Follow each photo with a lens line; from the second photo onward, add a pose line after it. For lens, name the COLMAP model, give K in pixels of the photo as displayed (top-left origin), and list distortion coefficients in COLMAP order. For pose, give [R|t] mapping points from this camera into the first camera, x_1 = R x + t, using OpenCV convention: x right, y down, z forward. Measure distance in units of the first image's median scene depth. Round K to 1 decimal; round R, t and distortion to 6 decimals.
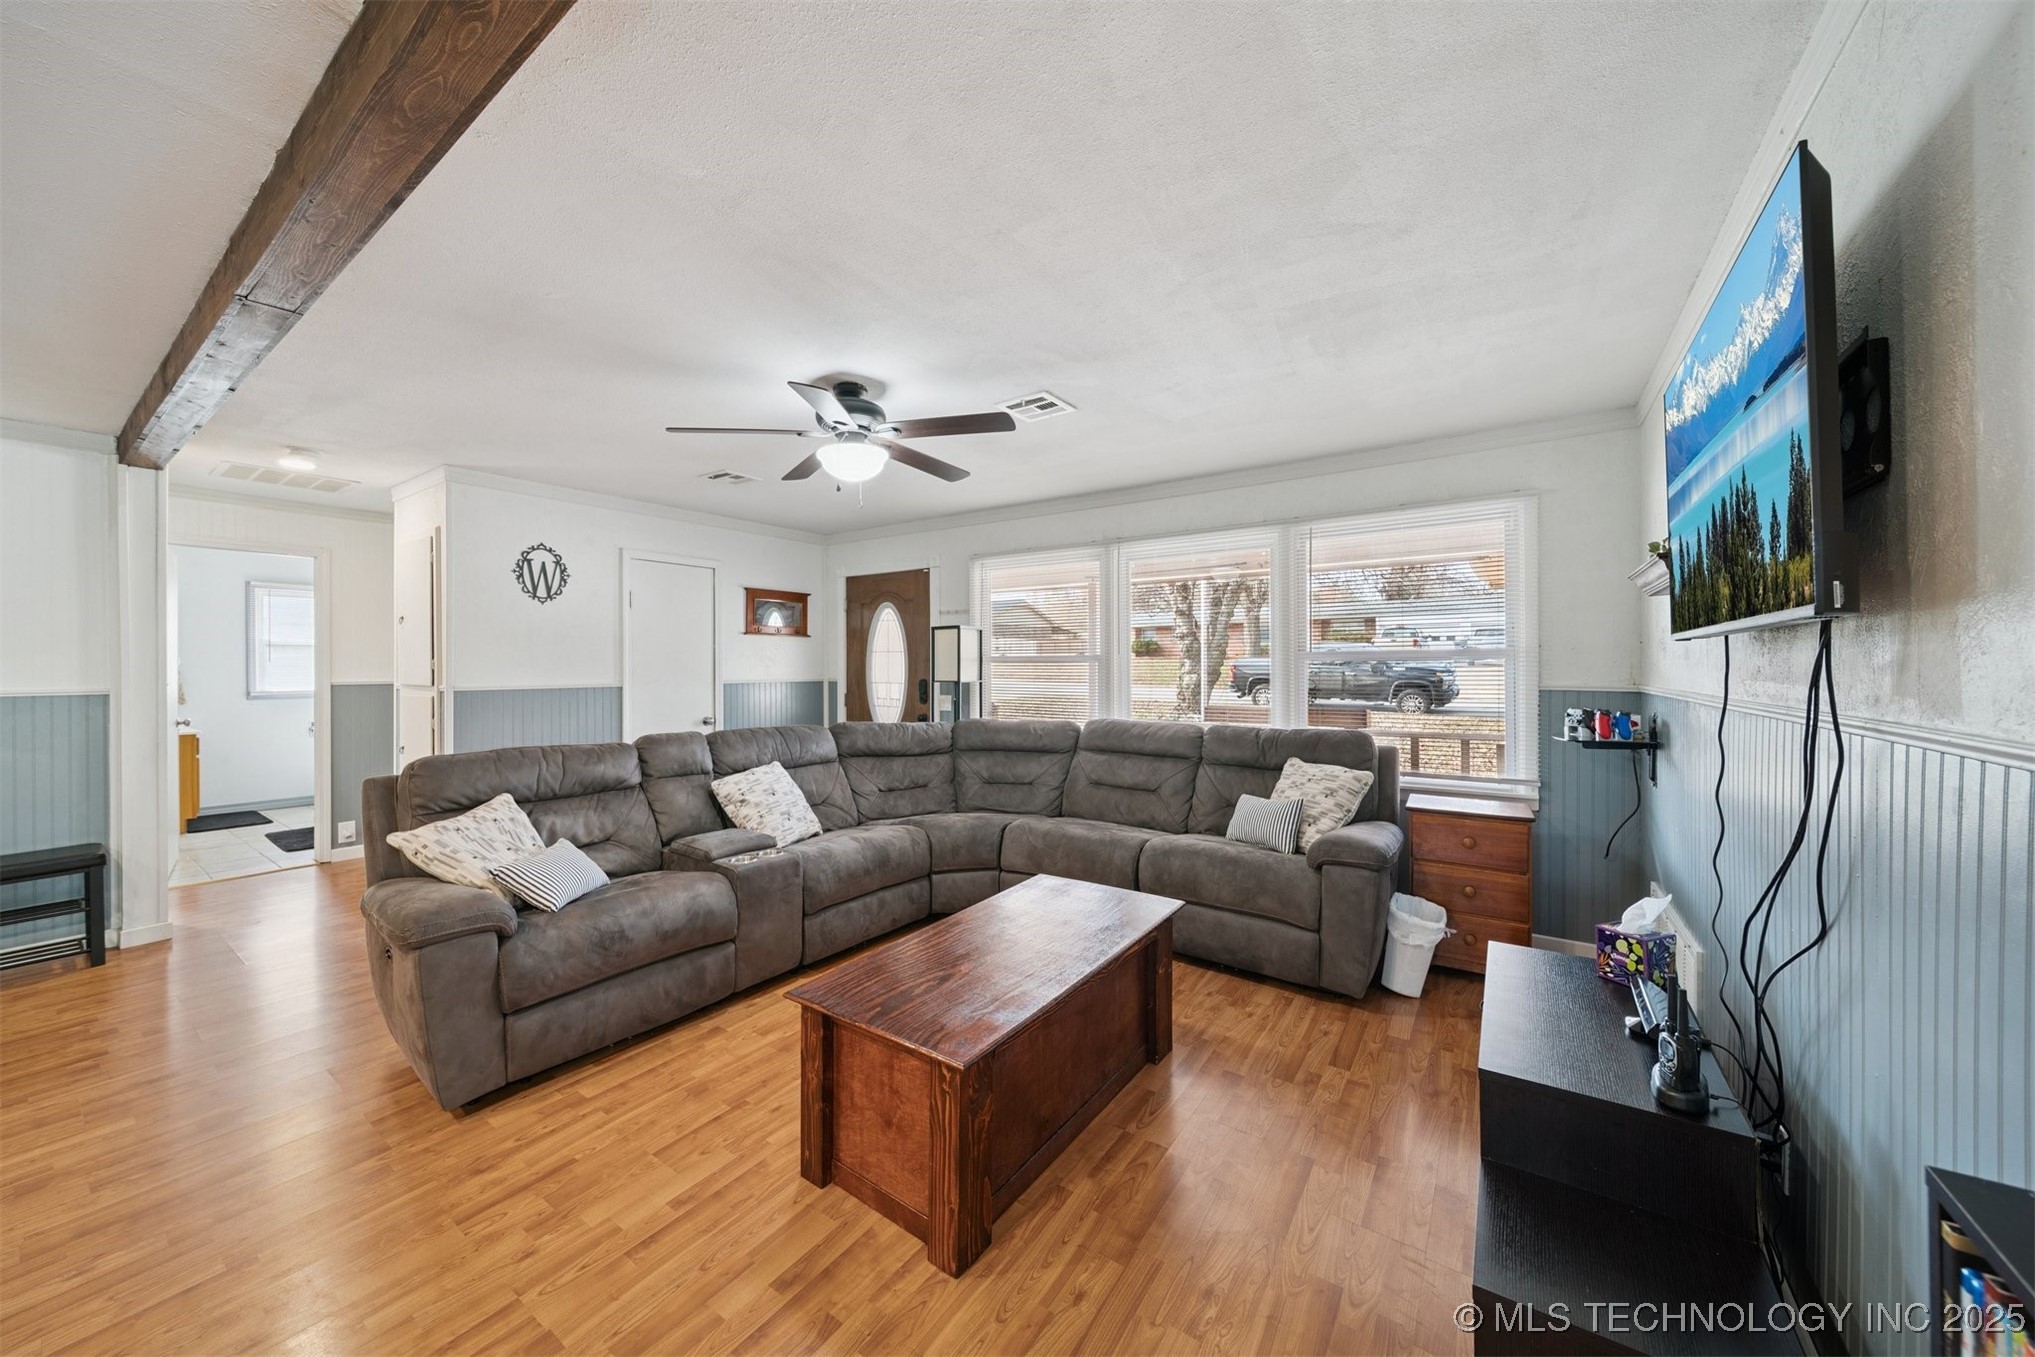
lens RADIAL K [[713.4, 0, 996.2], [0, 713.4, 671.8], [0, 0, 1]] dist [0.003103, -0.002422]
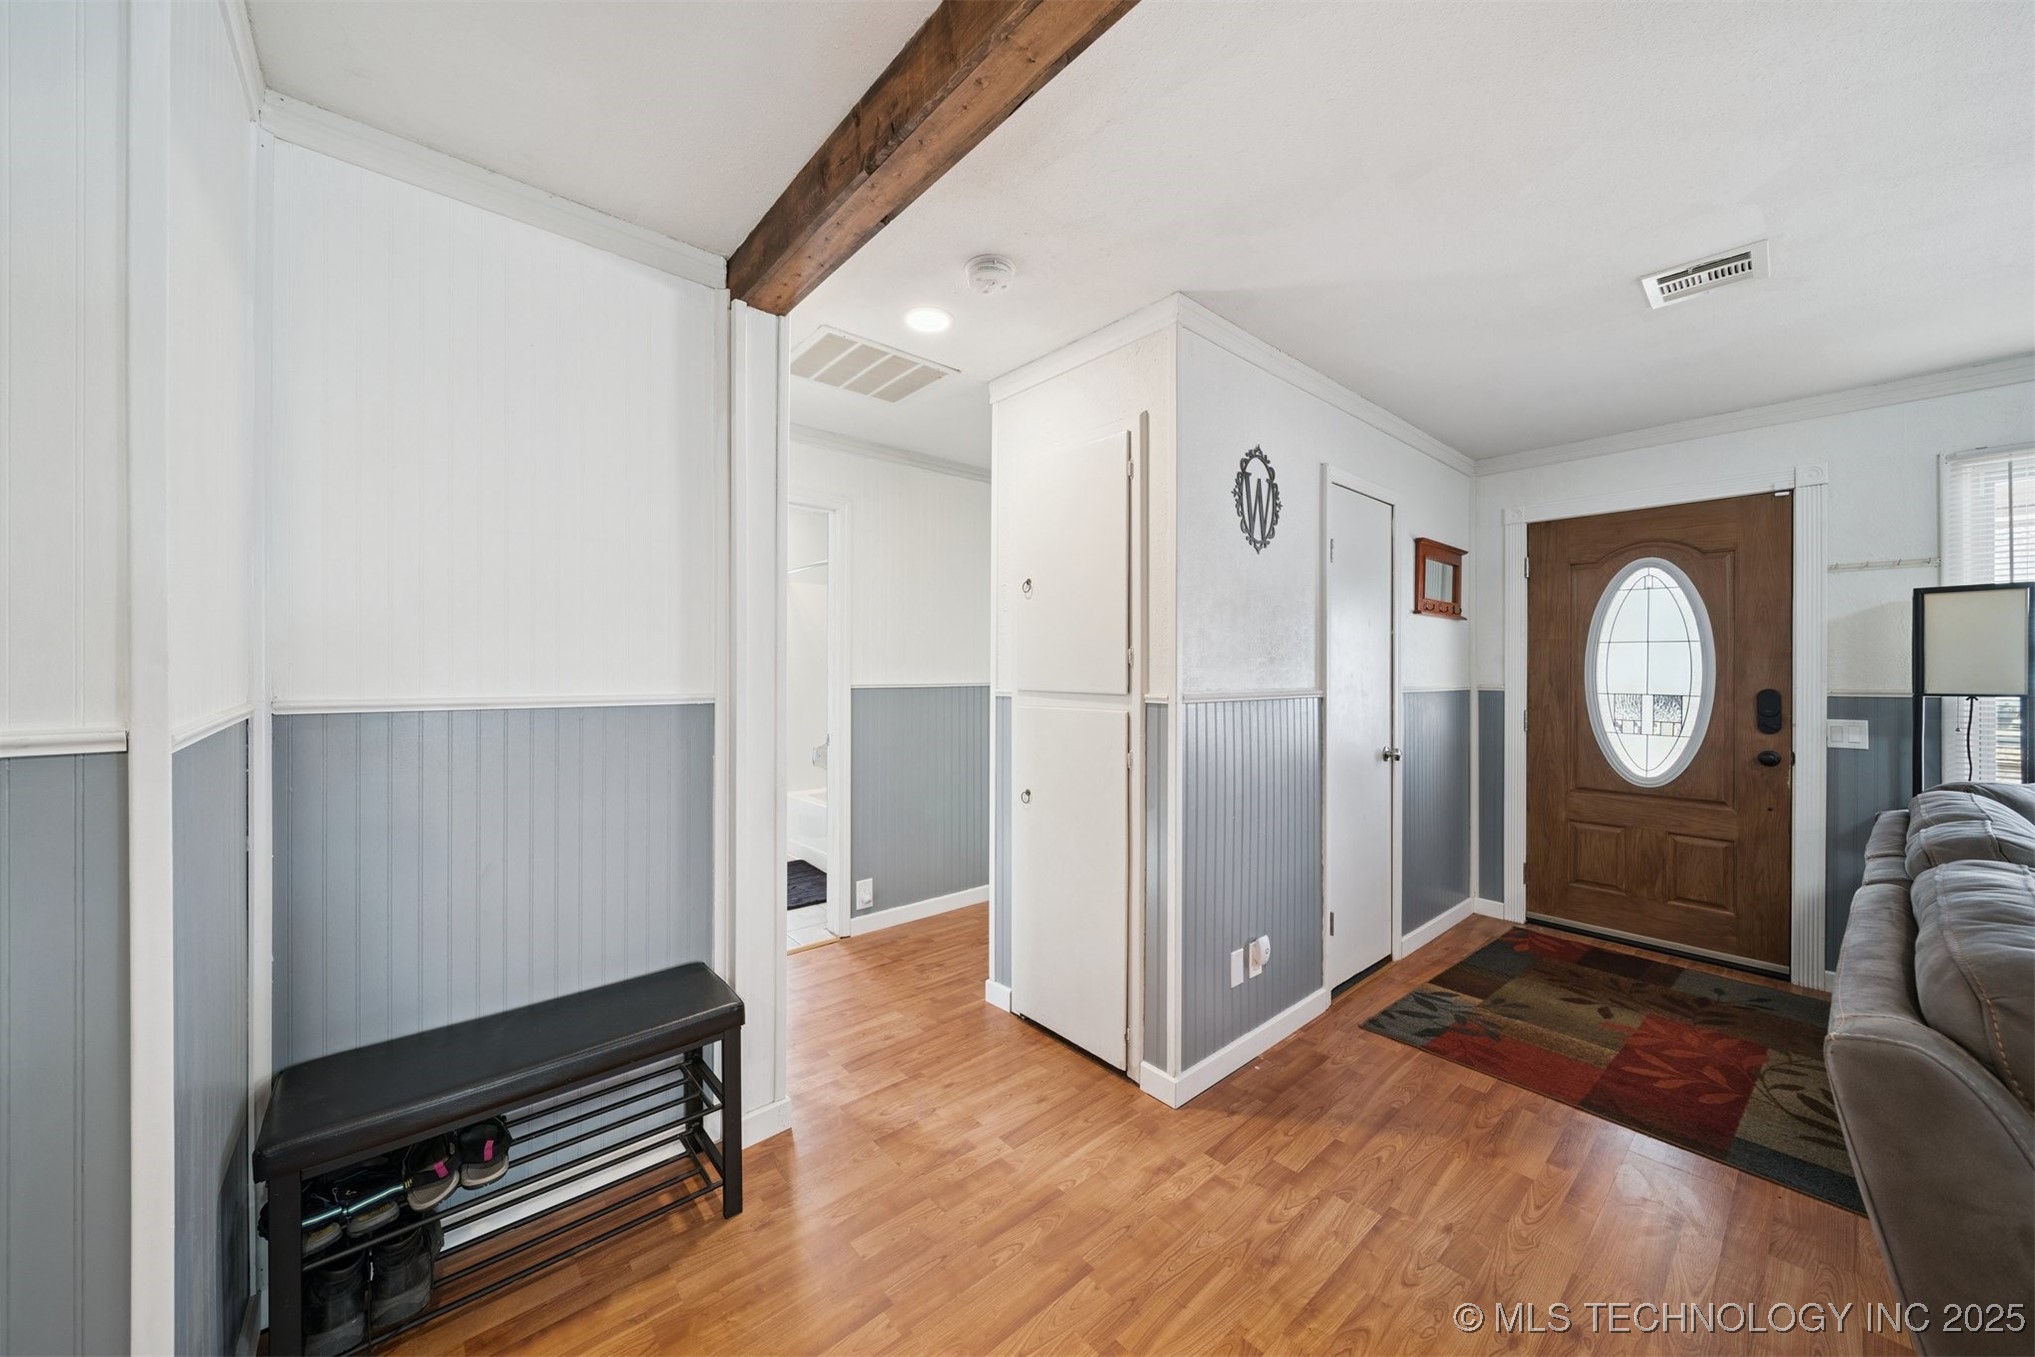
lens RADIAL K [[713.4, 0, 996.2], [0, 713.4, 671.8], [0, 0, 1]] dist [0.003103, -0.002422]
pose [[0.968379, 0.005144, -0.249431, -0.844994], [-0.007241, 0.999946, -0.007491, 0.007695], [0.249379, 0.009060, 0.968364, 0.478145]]
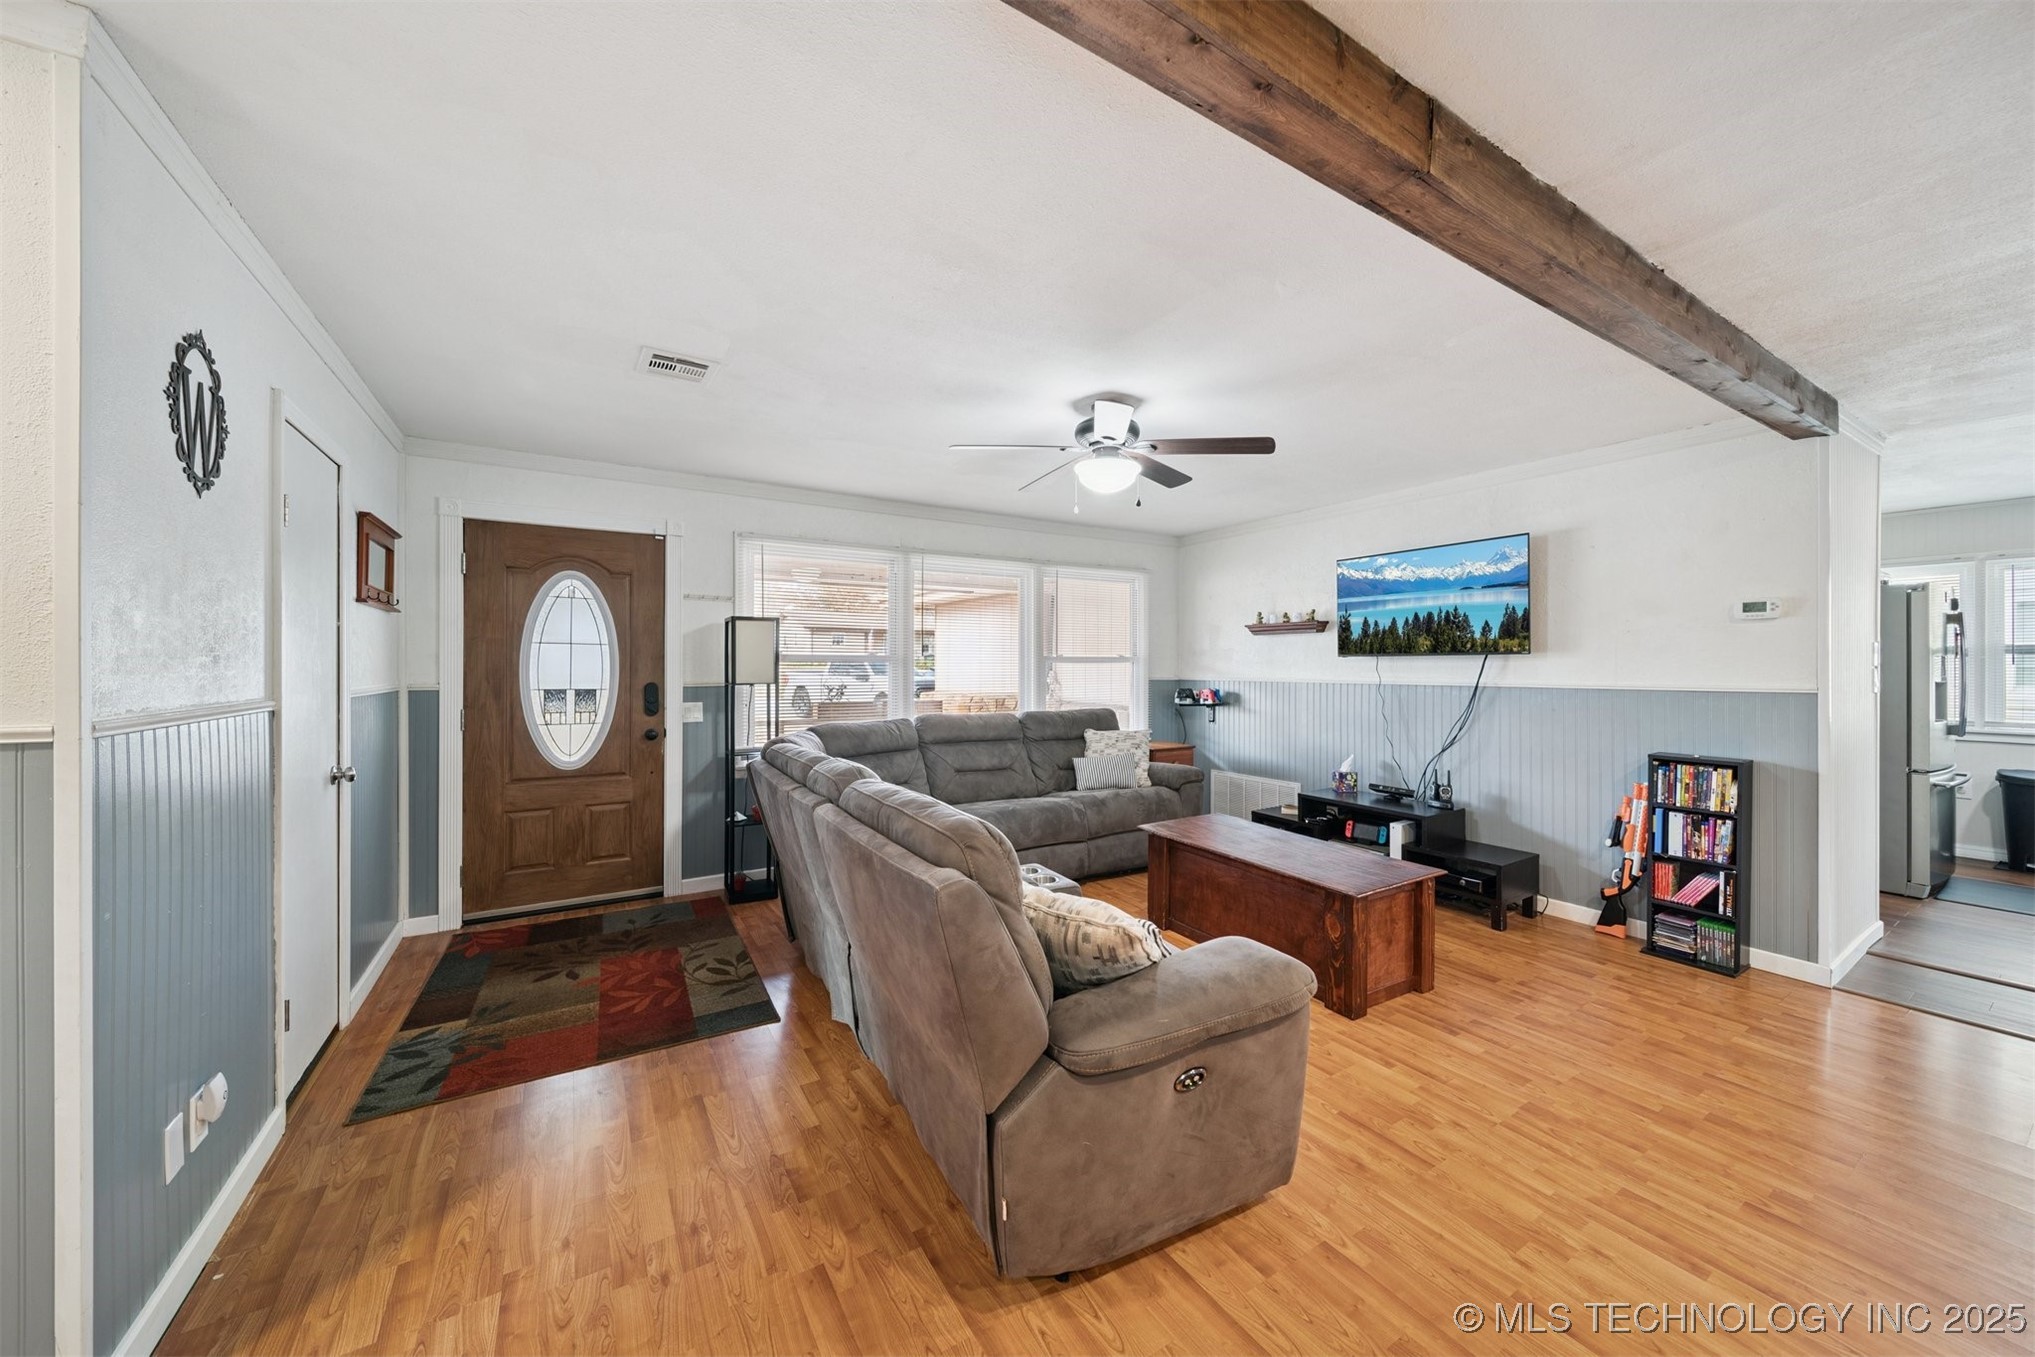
lens RADIAL K [[713.8, 0, 1009.4], [0, 713.8, 666.9], [0, 0, 1]] dist [0.003241, -0.002837]
pose [[0.394156, 0.001311, 0.919043, -0.985752], [0.005556, 0.999977, -0.003810, -0.001931], [-0.919027, 0.006608, 0.394140, 0.562867]]
